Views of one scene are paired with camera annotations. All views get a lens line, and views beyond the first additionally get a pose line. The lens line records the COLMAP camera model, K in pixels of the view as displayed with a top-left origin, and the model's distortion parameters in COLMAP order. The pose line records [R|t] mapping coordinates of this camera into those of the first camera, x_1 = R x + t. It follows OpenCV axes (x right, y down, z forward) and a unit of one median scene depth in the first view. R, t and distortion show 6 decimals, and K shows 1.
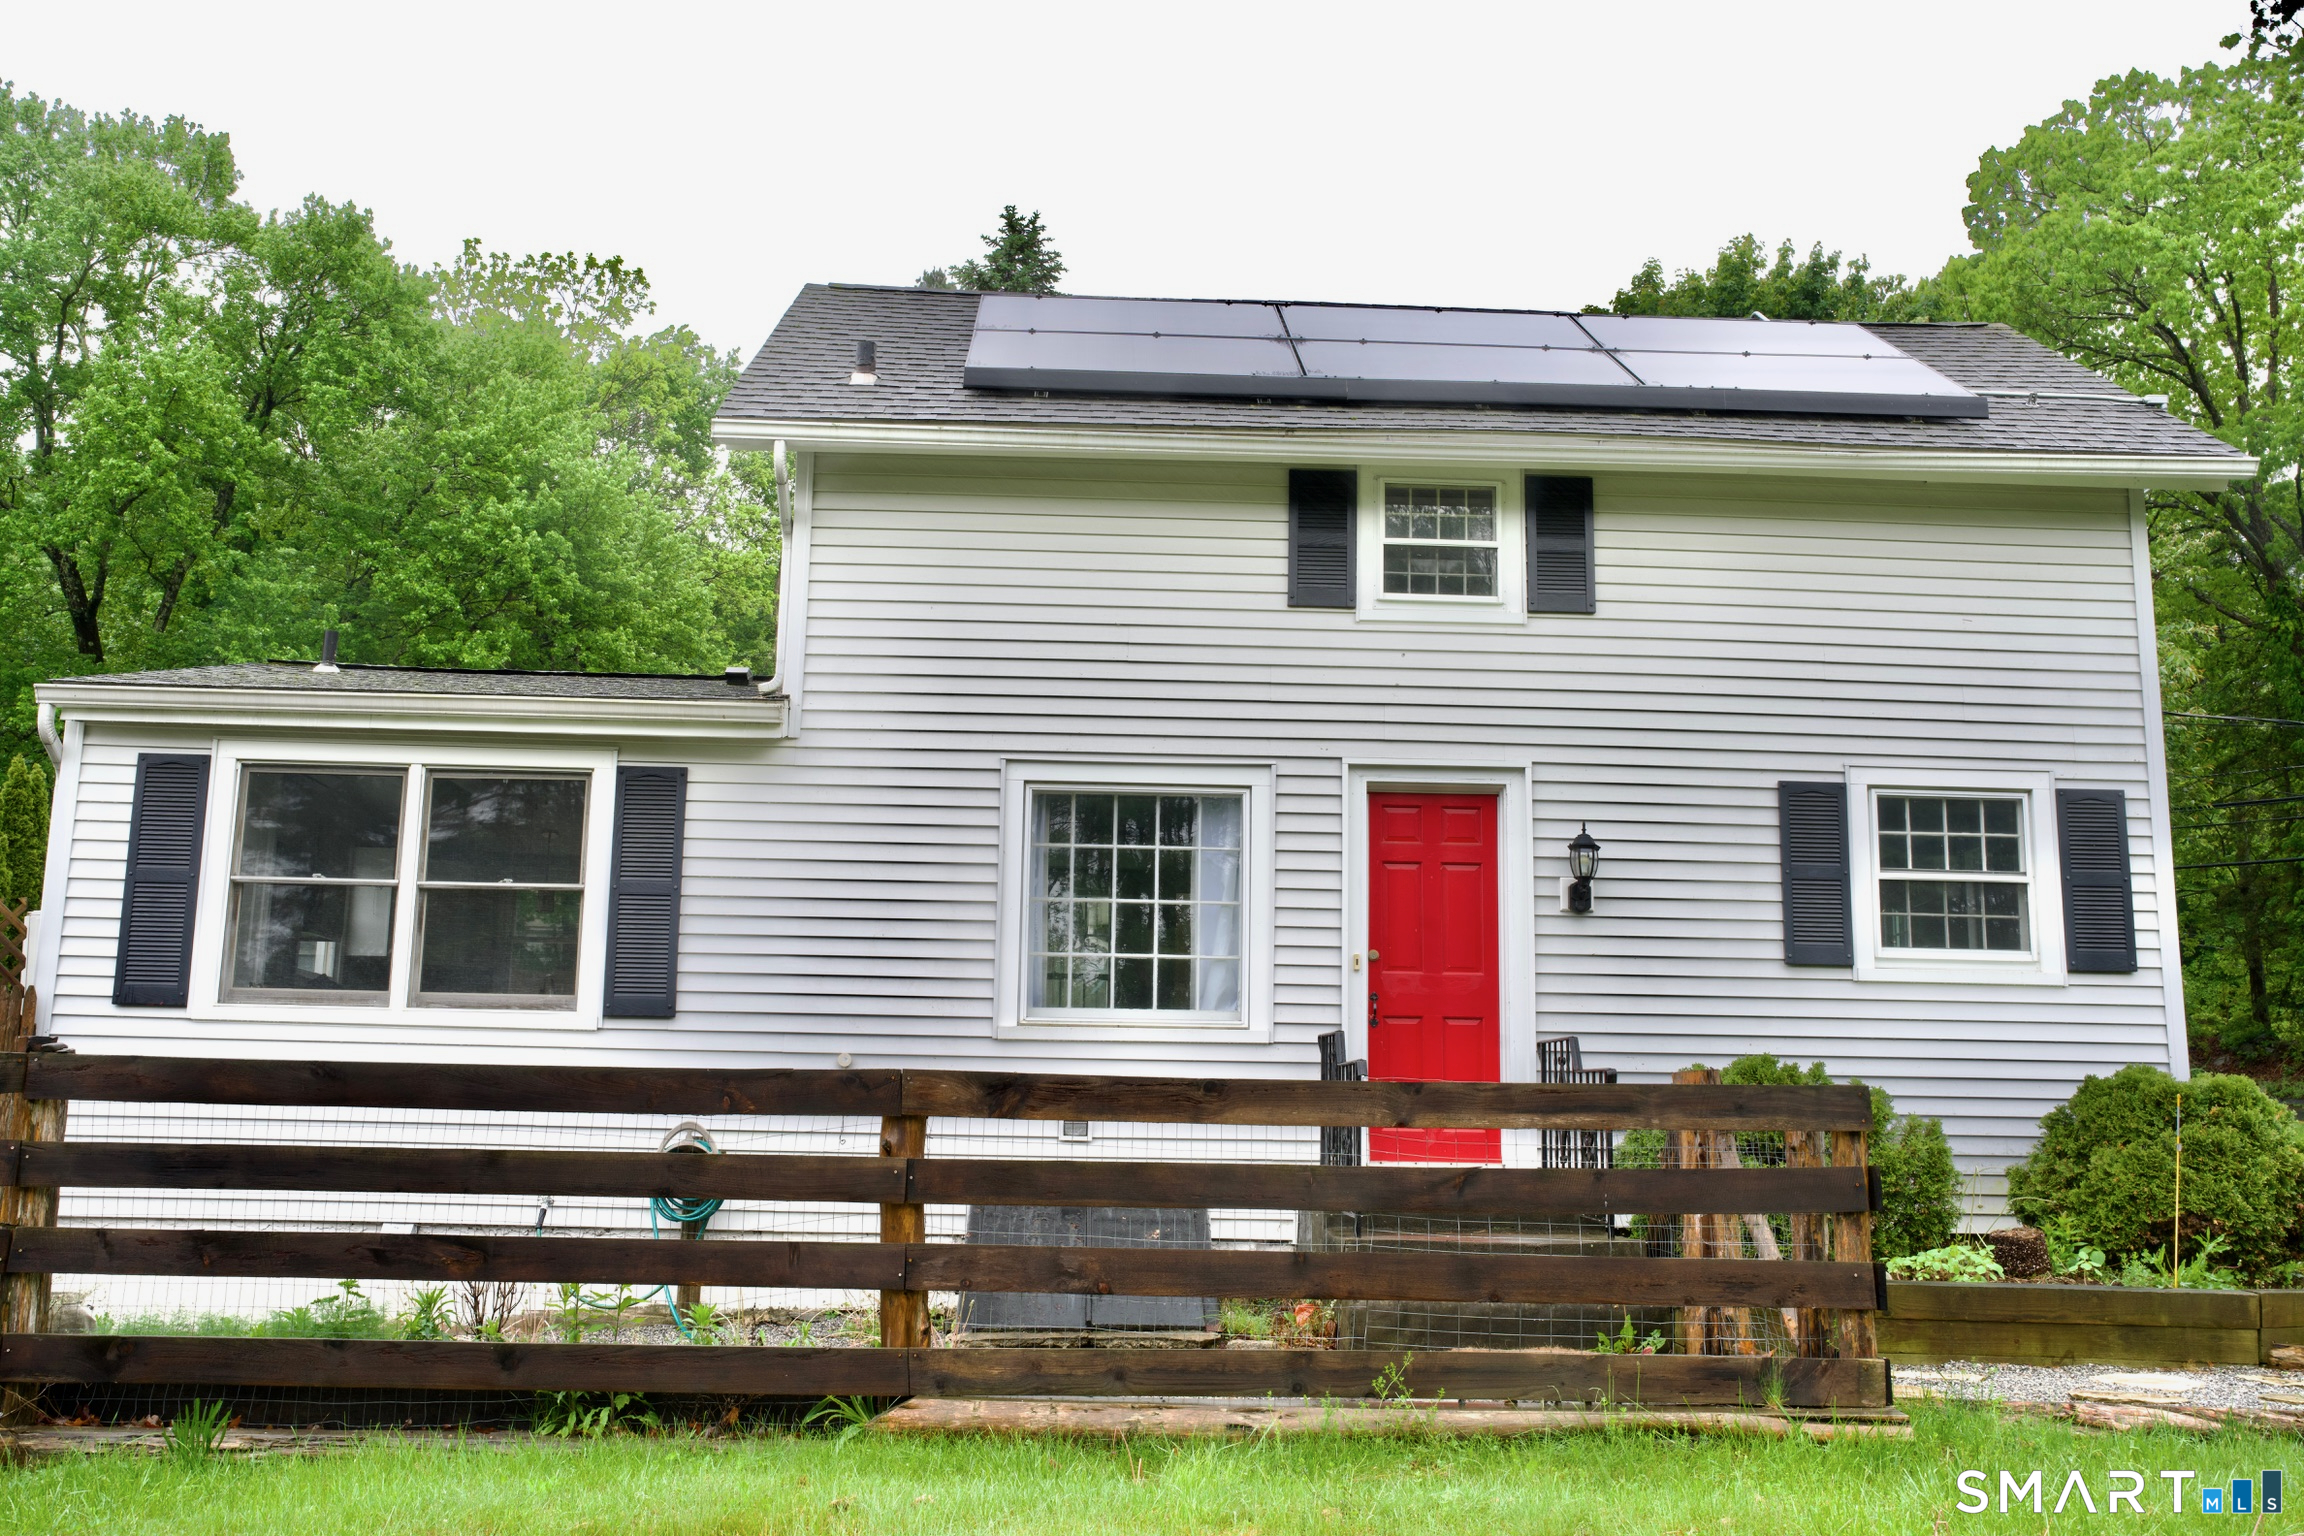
lens RADIAL K [[2173.6, 0, 1148.8], [0, 2173.6, 765.1], [0, 0, 1]] dist [-0.012744, 0.000000]
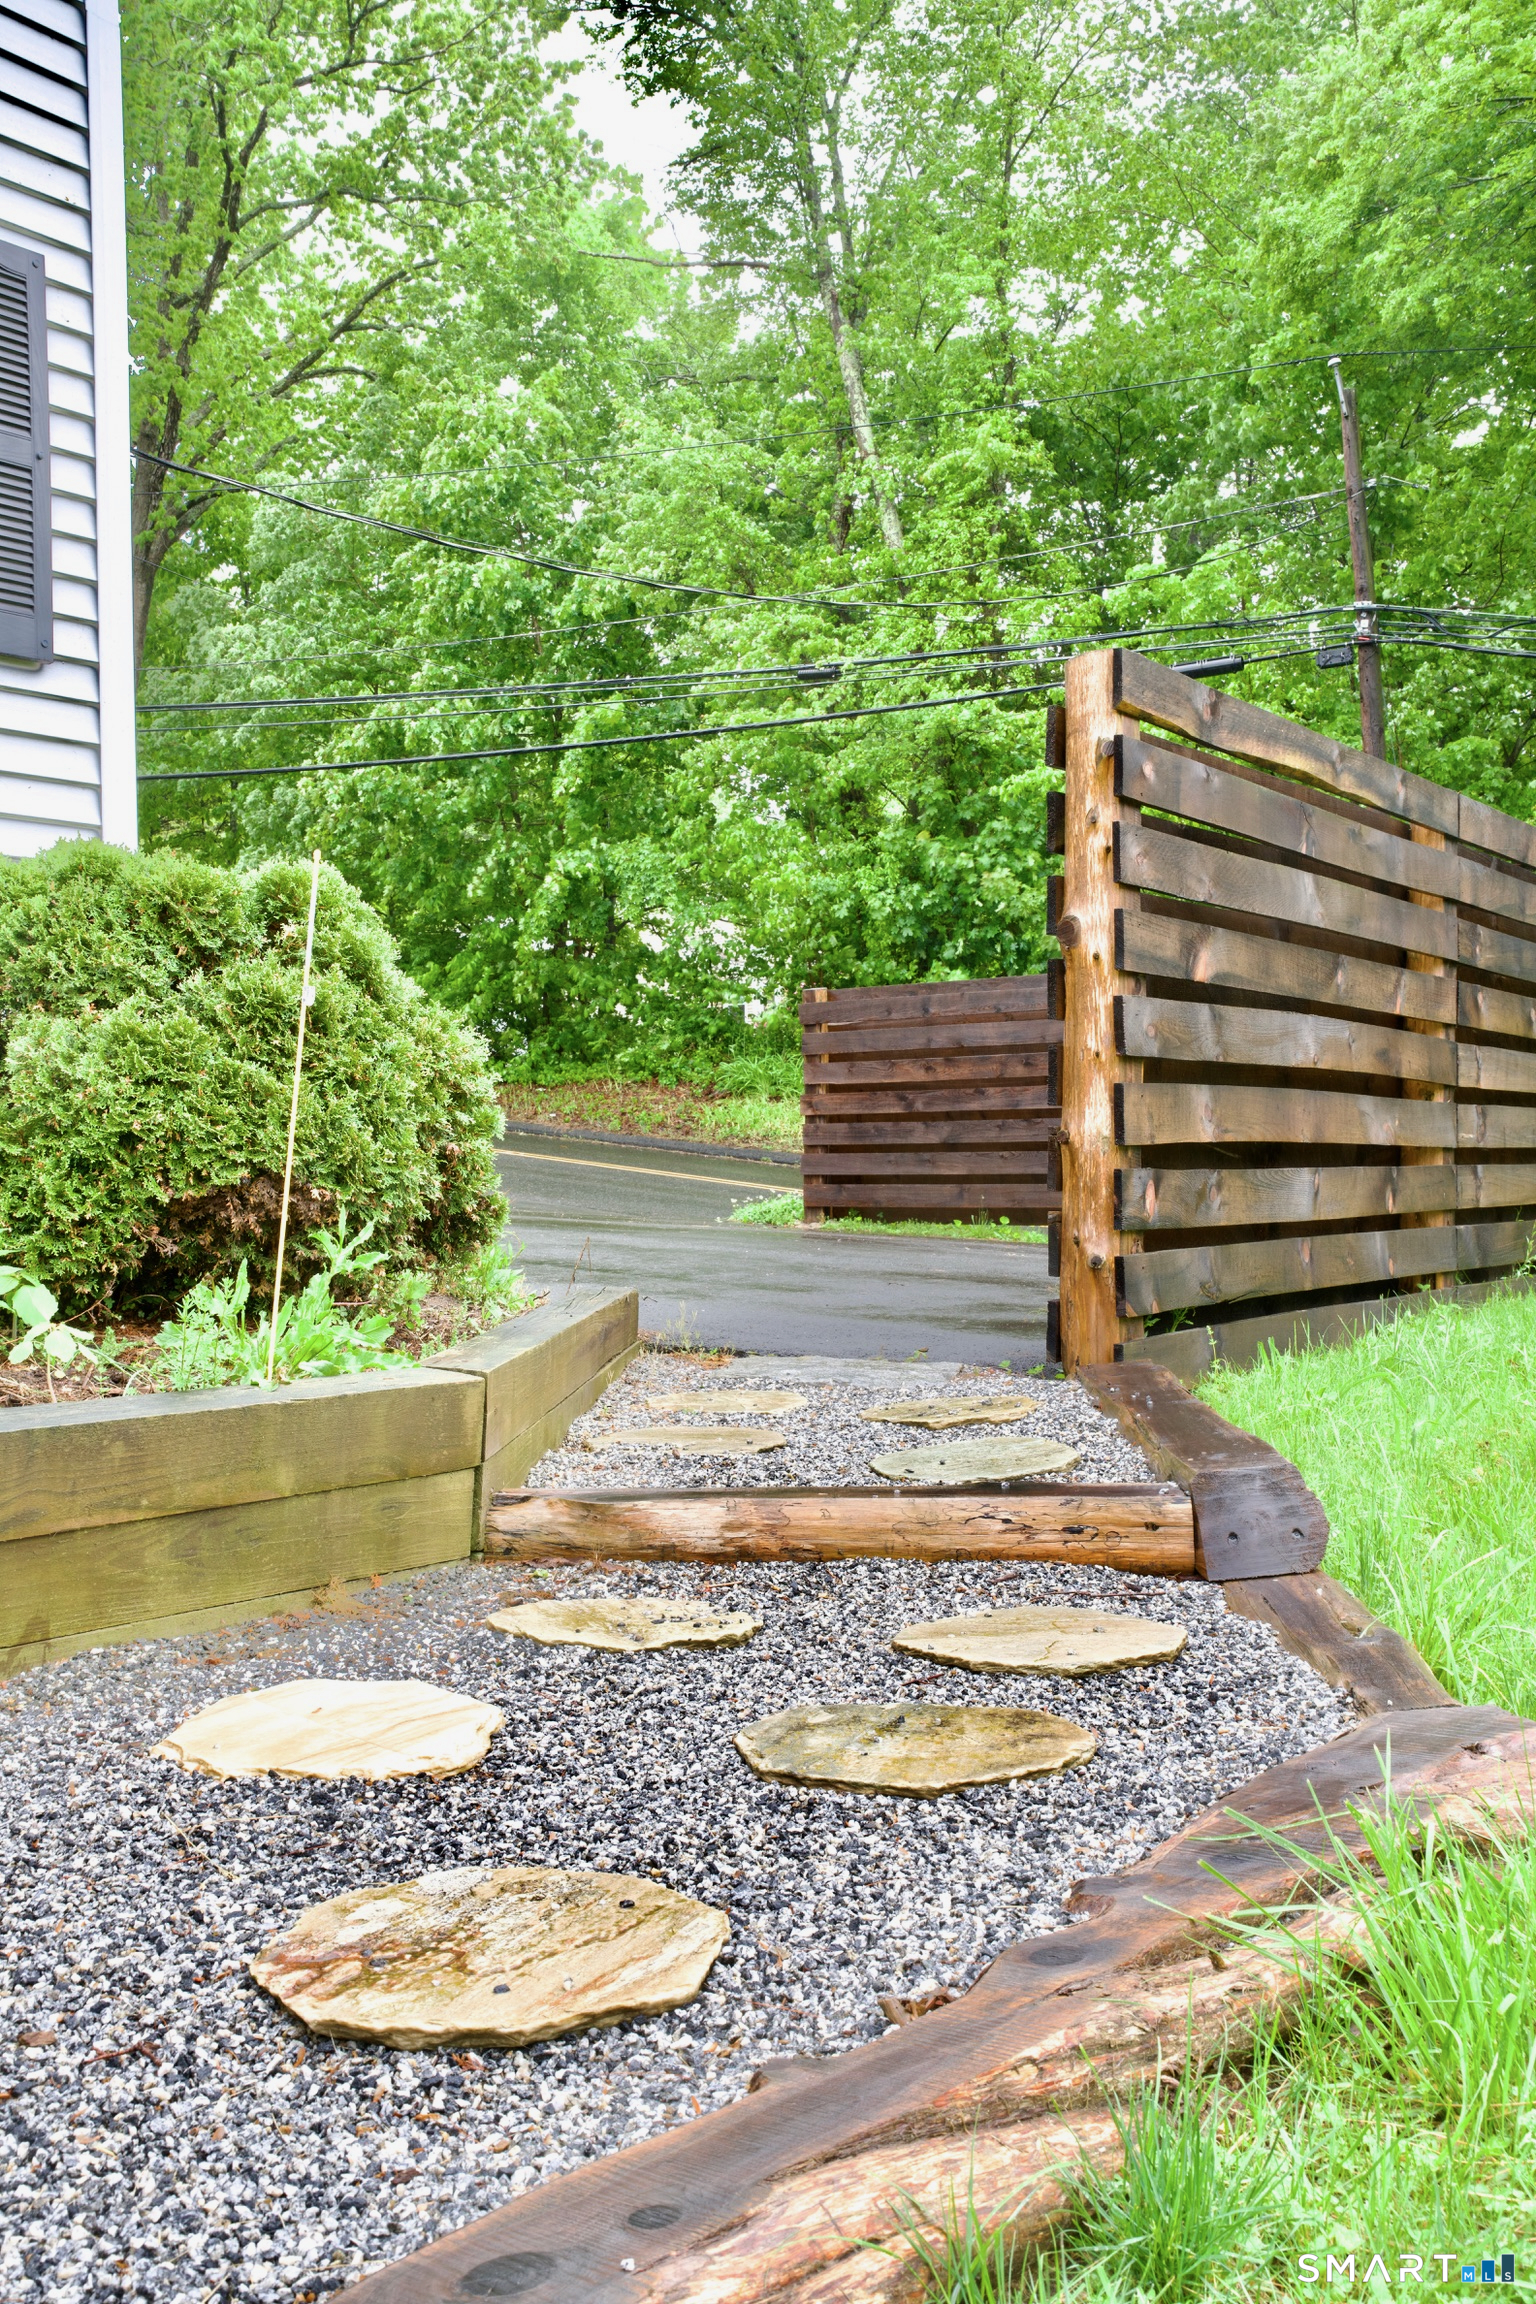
lens RADIAL K [[2173.6, 0, 766.5], [0, 2173.6, 1173.3], [0, 0, 1]] dist [-0.012744, 0.000000]
pose [[0.645988, -0.030718, 0.762729, 0.197383], [-0.120293, 0.982609, 0.141455, 0.115735], [-0.753809, -0.183130, 0.631058, 0.565307]]
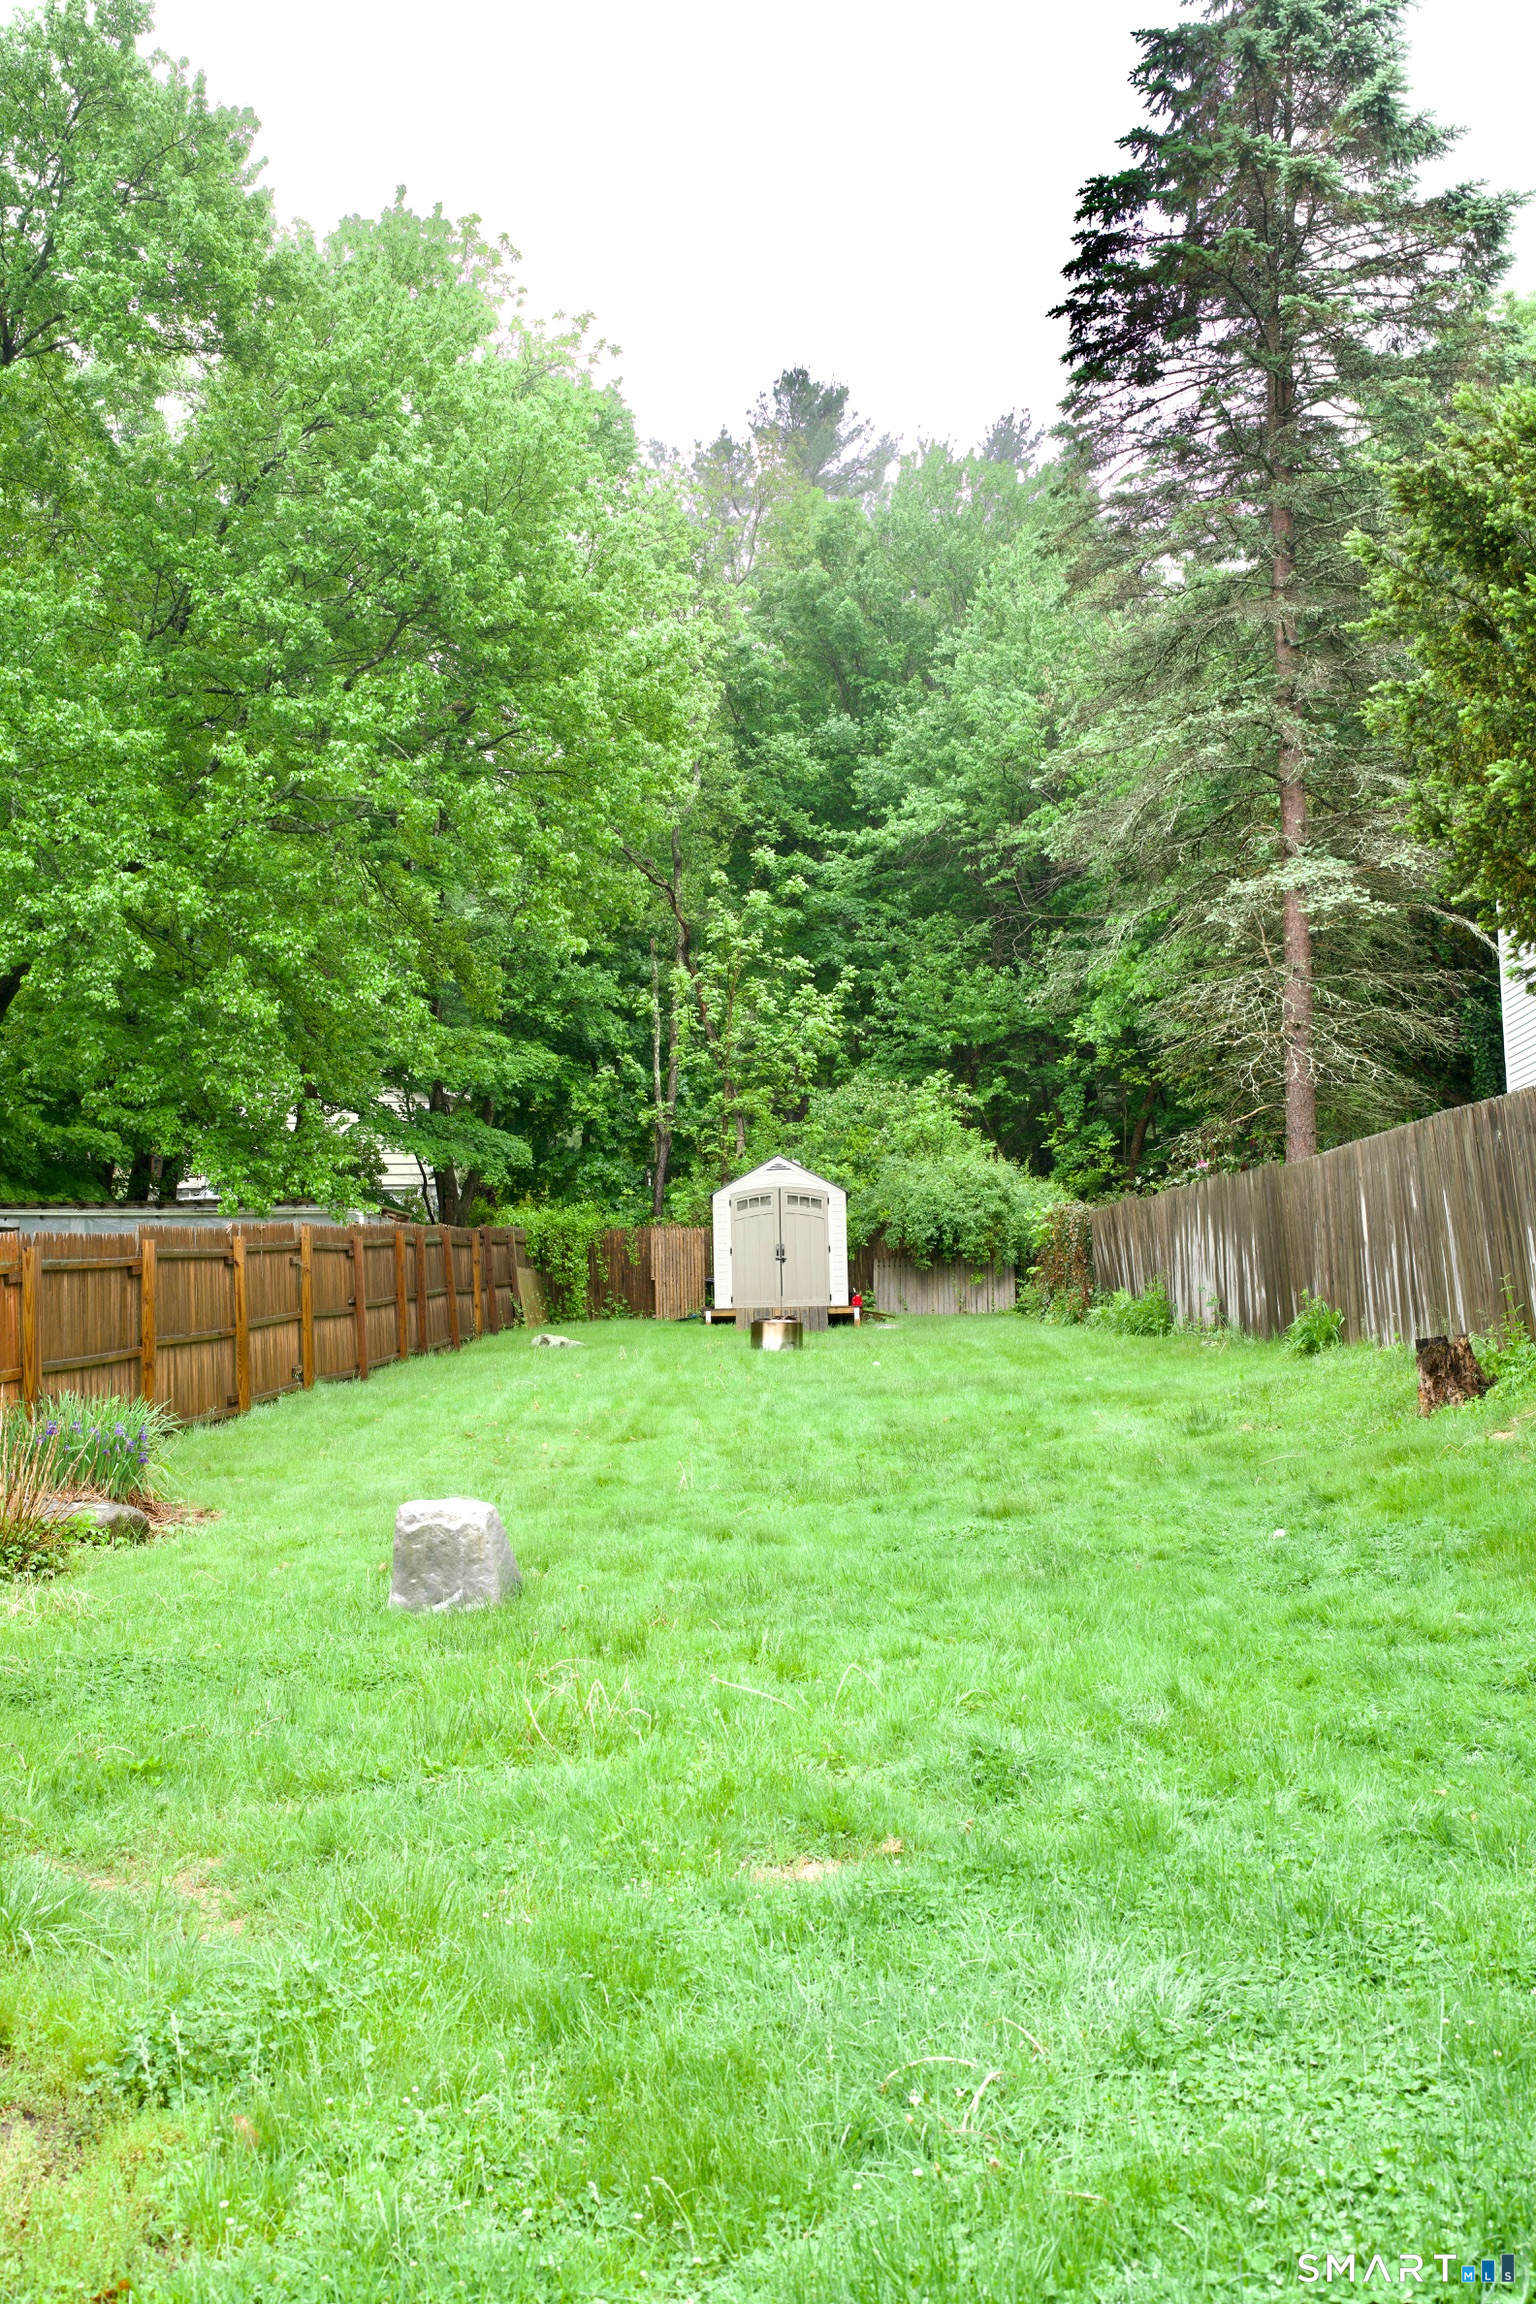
lens RADIAL K [[2173.6, 0, 764.0], [0, 2173.6, 1163.9], [0, 0, 1]] dist [-0.012744, 0.000000]
pose [[0.997390, -0.040606, -0.059704, -0.631160], [0.044237, 0.997168, 0.060815, 0.164480], [0.057065, -0.063297, 0.996362, 1.475901]]
